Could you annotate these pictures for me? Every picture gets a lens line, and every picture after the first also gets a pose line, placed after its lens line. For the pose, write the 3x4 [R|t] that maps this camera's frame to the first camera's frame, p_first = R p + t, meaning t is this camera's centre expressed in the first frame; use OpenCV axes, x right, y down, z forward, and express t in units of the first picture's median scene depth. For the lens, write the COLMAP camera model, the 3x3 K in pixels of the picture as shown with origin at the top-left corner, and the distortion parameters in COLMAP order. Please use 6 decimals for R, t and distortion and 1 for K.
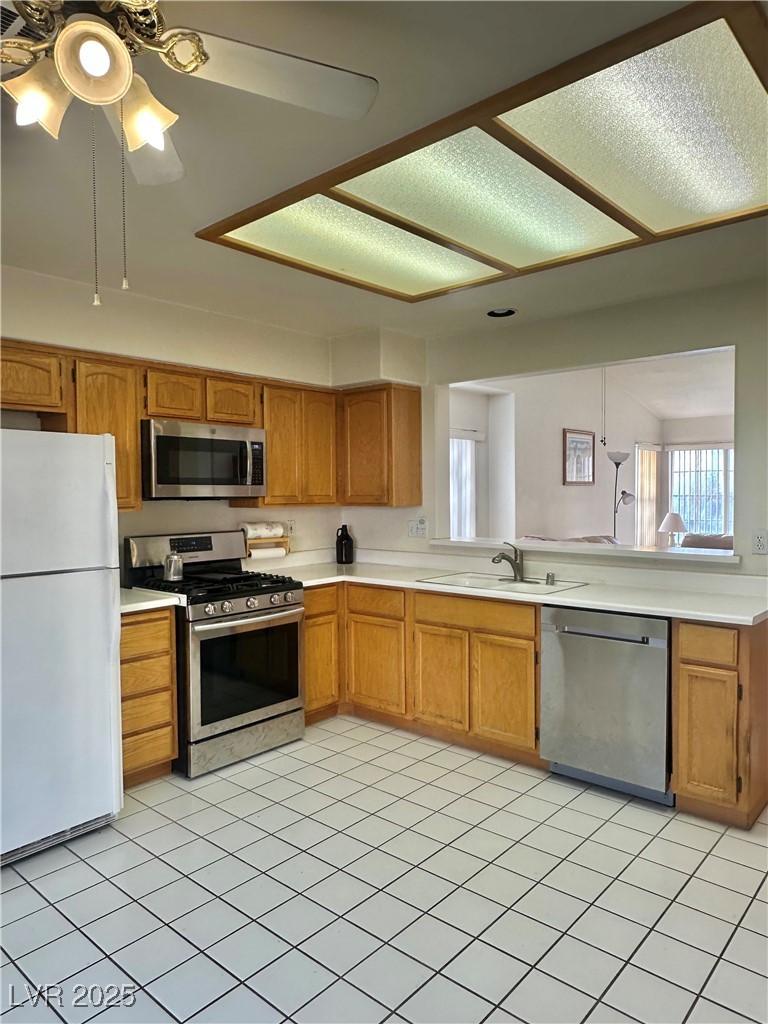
lens RADIAL K [[678.3, 0, 376.7], [0, 678.3, 513.3], [0, 0, 1]] dist [-0.004397, 0.002093]
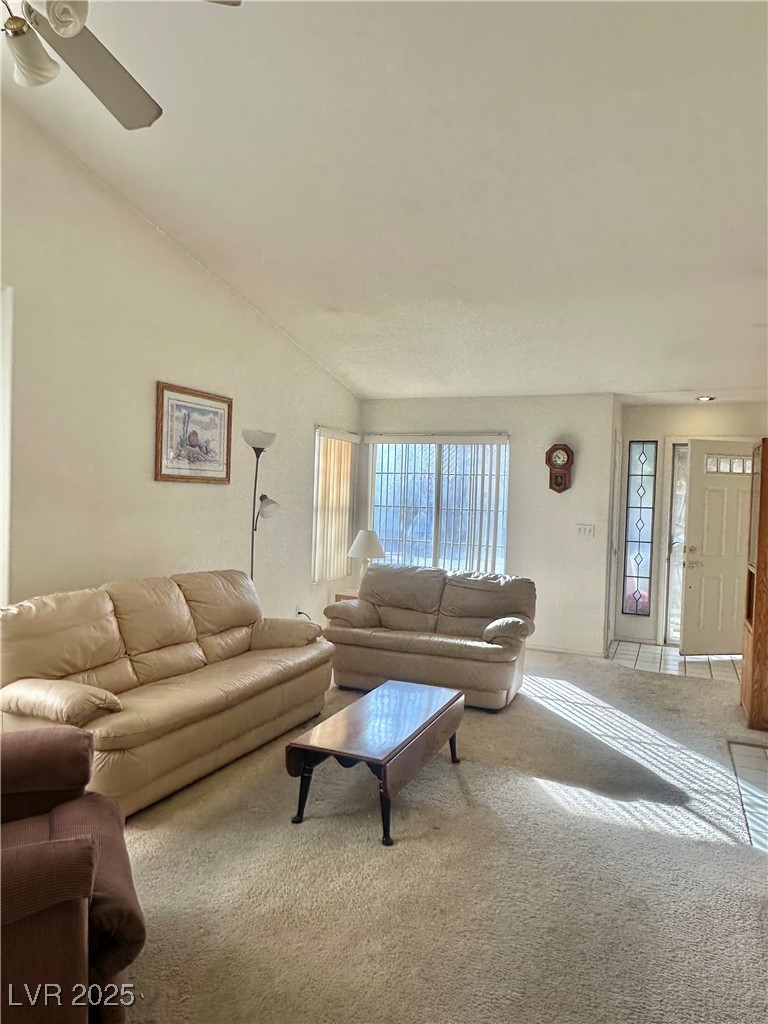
lens RADIAL K [[678.3, 0, 373.6], [0, 678.3, 515.2], [0, 0, 1]] dist [-0.004397, 0.002093]
pose [[0.949833, 0.032945, 0.311018, 0.542536], [-0.033787, 0.999425, -0.002682, -0.034234], [-0.310928, -0.007961, 0.950400, 0.792151]]
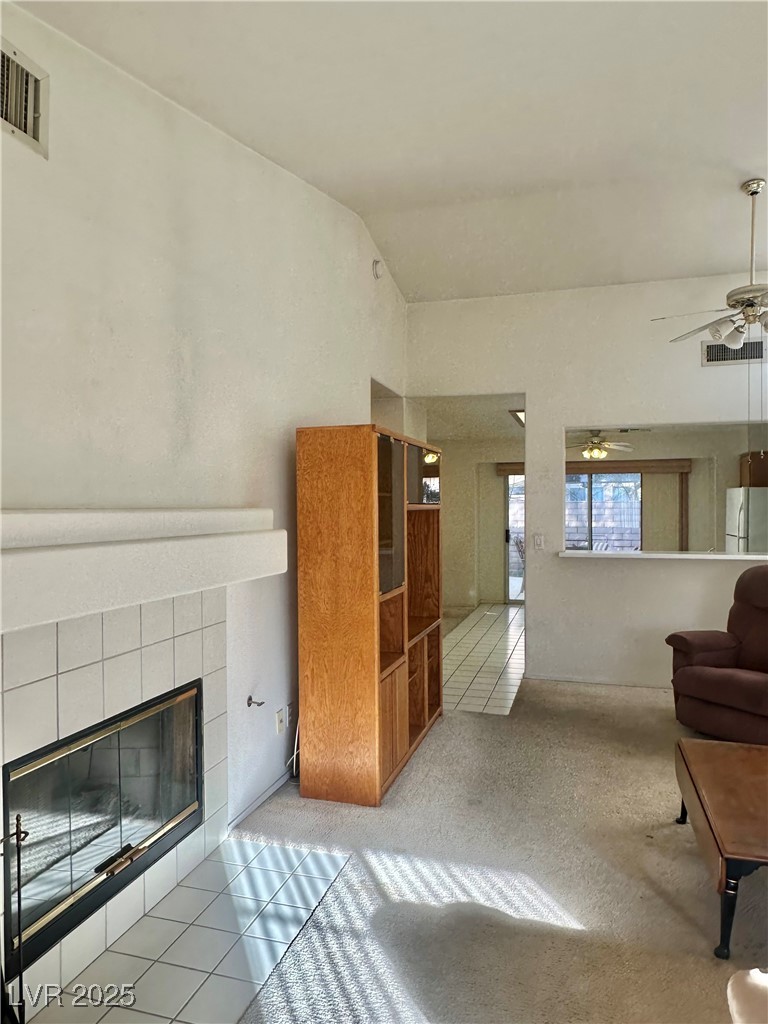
lens RADIAL K [[678.3, 0, 379.4], [0, 678.3, 508.3], [0, 0, 1]] dist [-0.004397, 0.002093]
pose [[-0.907845, 0.016766, -0.418971, 1.432409], [0.001462, 0.999321, 0.036821, -0.095753], [0.419304, 0.032815, -0.907253, 2.013064]]
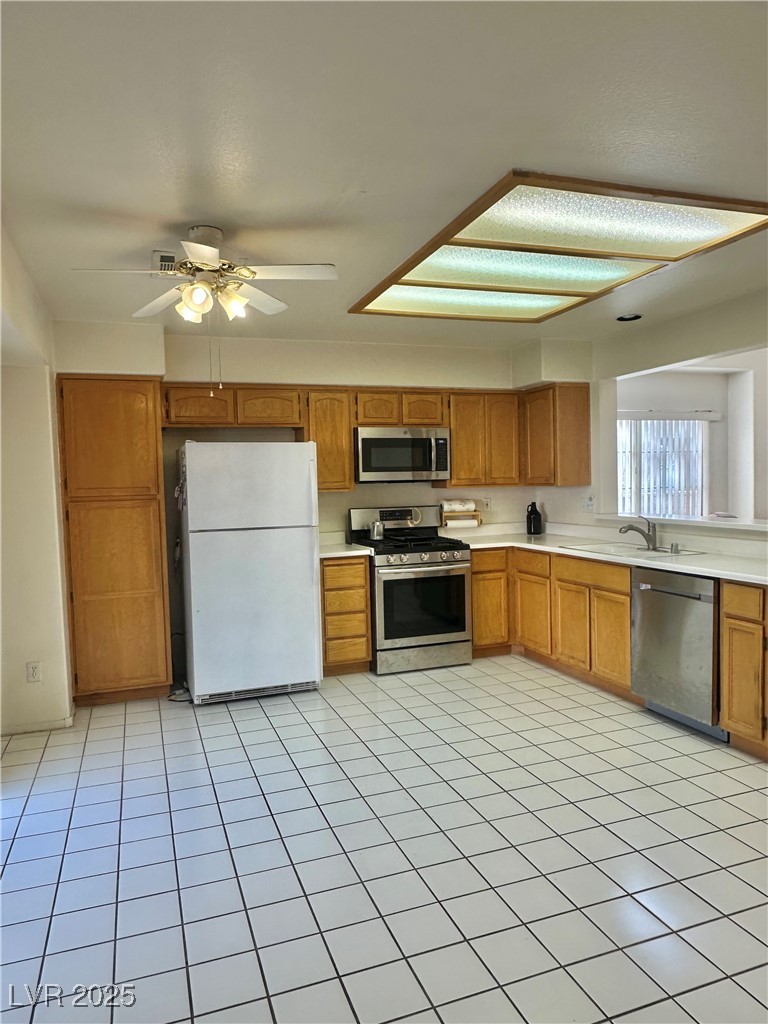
lens RADIAL K [[678.3, 0, 376.9], [0, 678.3, 514.0], [0, 0, 1]] dist [-0.004397, 0.002093]
pose [[0.874063, 0.009028, -0.485730, 0.363950], [0.002970, 0.999709, 0.023924, 0.010844], [0.485804, -0.022354, 0.873782, -0.223418]]
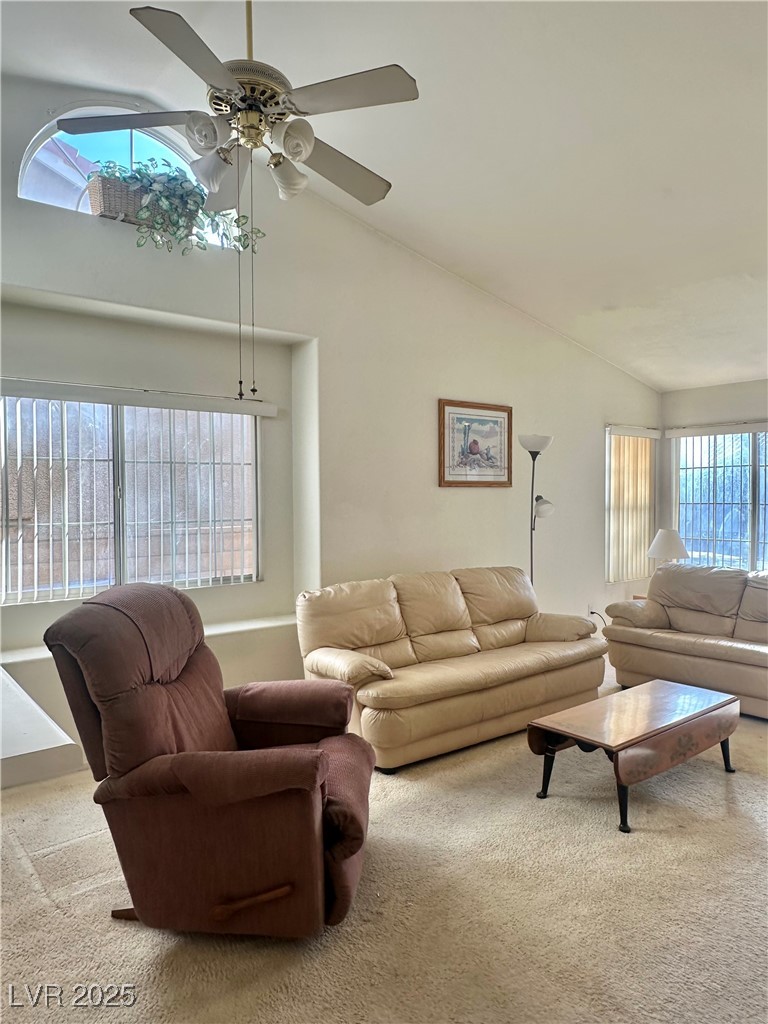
lens RADIAL K [[678.3, 0, 375.3], [0, 678.3, 517.2], [0, 0, 1]] dist [-0.004397, 0.002093]
pose [[0.985508, 0.010973, -0.169276, 0.644622], [-0.010435, 0.999937, 0.004069, -0.028841], [0.169310, -0.002244, 0.985560, 0.699556]]
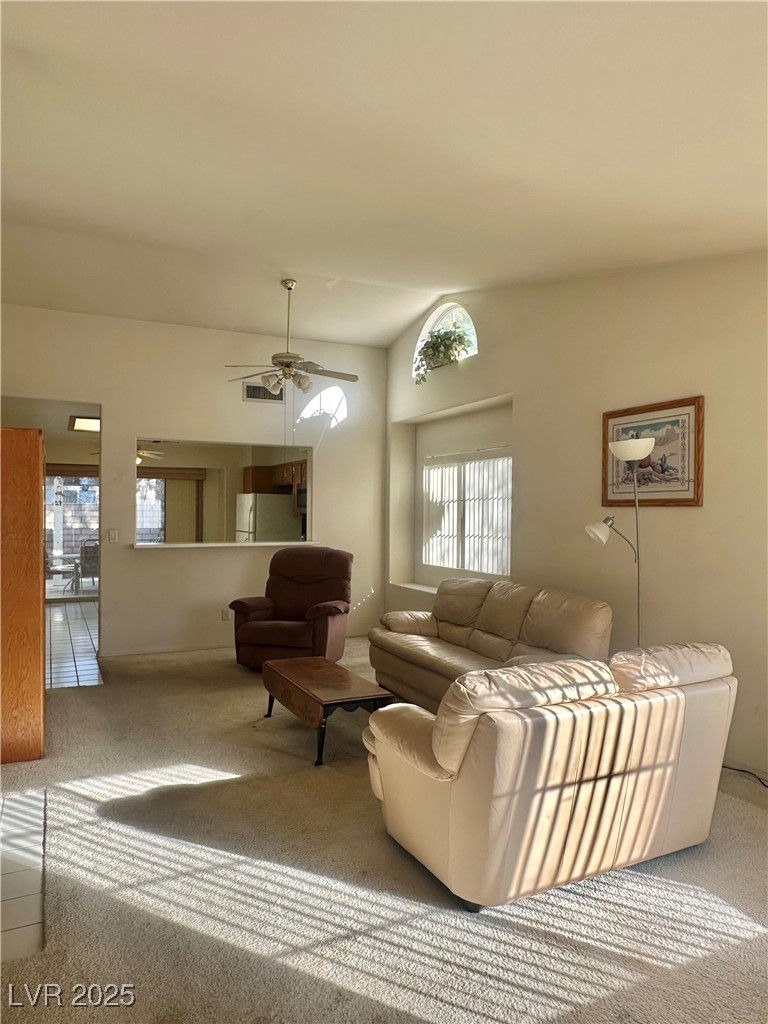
lens RADIAL K [[678.3, 0, 380.0], [0, 678.3, 508.2], [0, 0, 1]] dist [-0.004397, 0.002093]
pose [[-0.377275, 0.004283, -0.926091, 1.803823], [-0.031820, 0.999339, 0.017585, -0.087665], [0.925554, 0.036102, -0.376889, 2.065790]]
